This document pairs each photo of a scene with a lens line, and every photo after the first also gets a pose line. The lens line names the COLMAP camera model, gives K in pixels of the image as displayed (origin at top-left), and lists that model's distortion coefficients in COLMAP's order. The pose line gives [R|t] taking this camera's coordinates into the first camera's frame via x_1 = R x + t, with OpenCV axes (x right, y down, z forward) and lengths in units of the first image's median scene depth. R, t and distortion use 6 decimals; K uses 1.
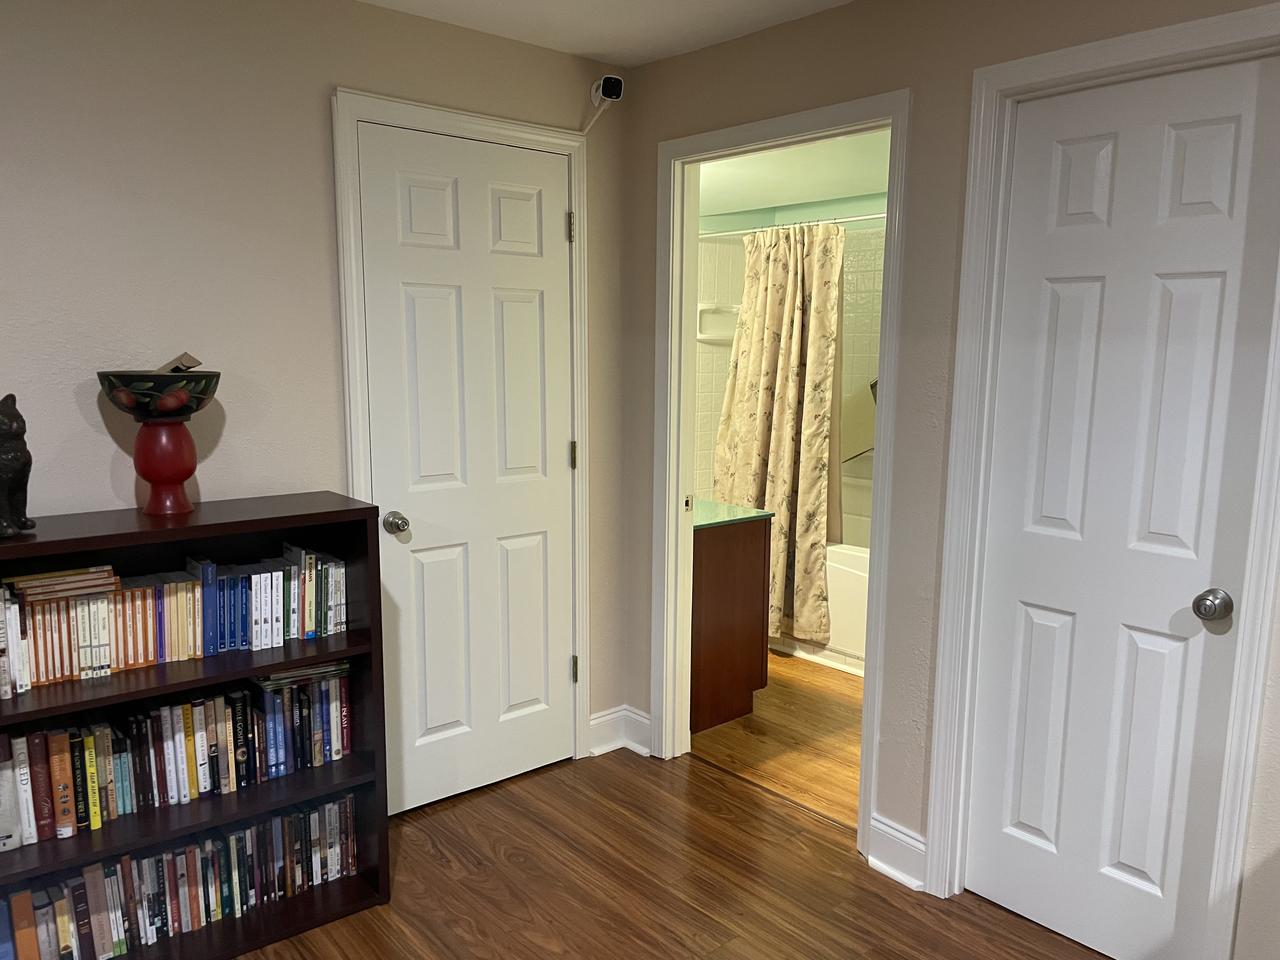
lens RADIAL K [[966.9, 0, 640.0], [0, 966.9, 480.0], [0, 0, 1]] dist [0.095227, -0.126275]
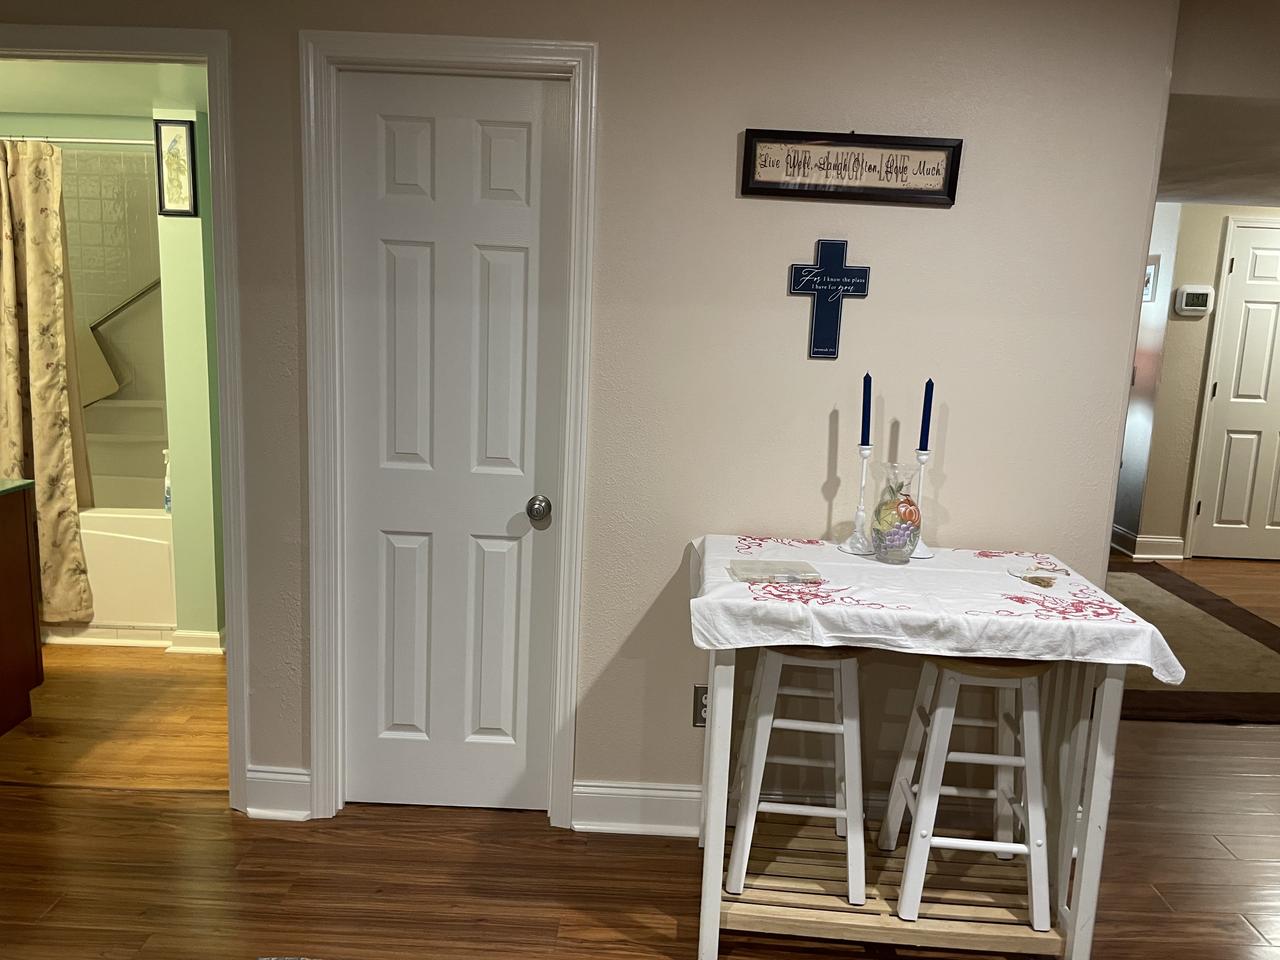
lens RADIAL K [[984.3, 0, 640.6], [0, 984.3, 471.7], [0, 0, 1]] dist [0.083490, -0.148717]
pose [[0.656775, -0.106324, 0.746553, -0.173076], [0.066640, 0.994320, 0.082985, -0.011589], [-0.751136, -0.004752, 0.660130, 0.024430]]
